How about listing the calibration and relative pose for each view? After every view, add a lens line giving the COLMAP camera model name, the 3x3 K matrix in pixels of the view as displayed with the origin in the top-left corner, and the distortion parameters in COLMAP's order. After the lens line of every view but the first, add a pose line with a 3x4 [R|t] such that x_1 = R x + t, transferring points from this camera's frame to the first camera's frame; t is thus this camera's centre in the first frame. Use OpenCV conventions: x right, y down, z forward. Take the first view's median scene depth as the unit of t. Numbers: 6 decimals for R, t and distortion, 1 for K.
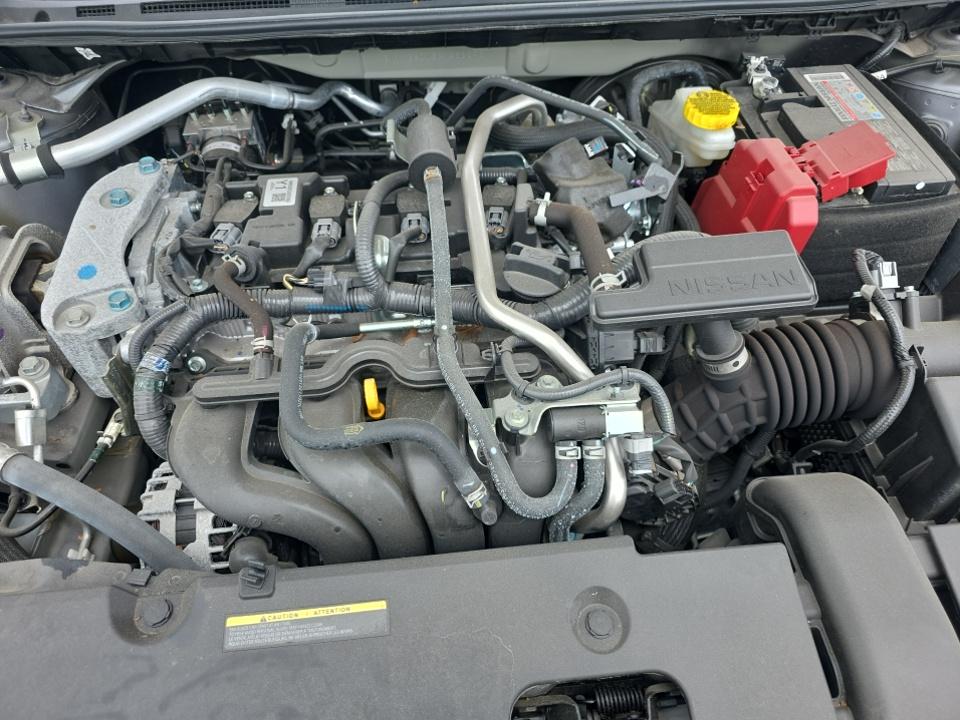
lens RADIAL K [[657.2, 0, 480.0], [0, 657.2, 360.0], [0, 0, 1]] dist [-0.006416, -0.005584]
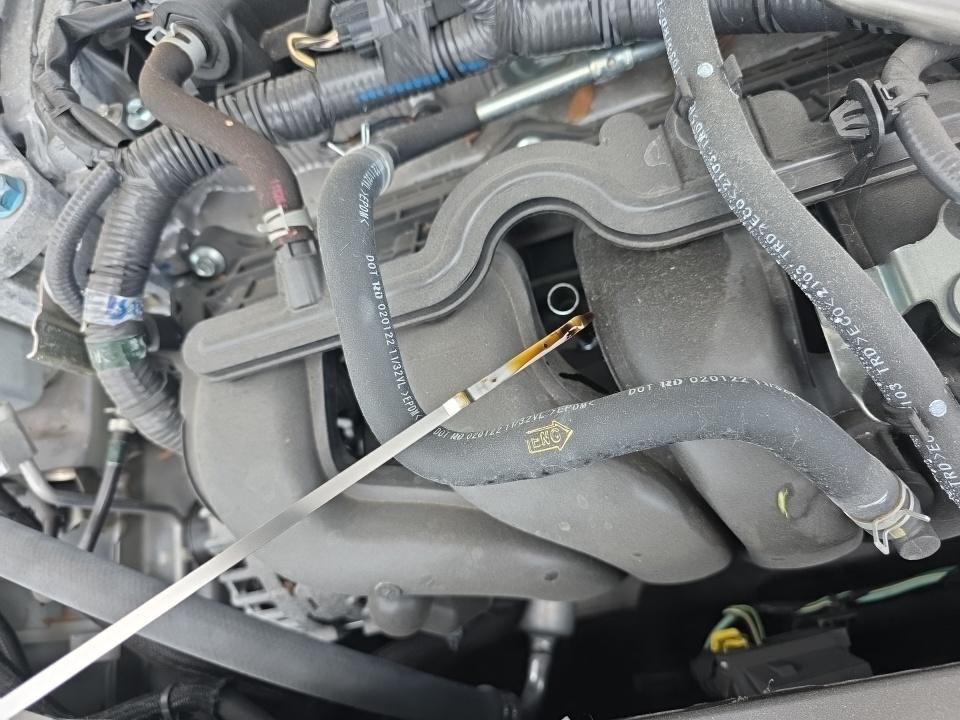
lens RADIAL K [[657.2, 0, 480.0], [0, 657.2, 360.0], [0, 0, 1]] dist [-0.006416, -0.005584]
pose [[0.954921, -0.174335, -0.240276, -0.105120], [0.255986, 0.893432, 0.369120, -0.065782], [0.150320, -0.413988, 0.897785, 0.537577]]
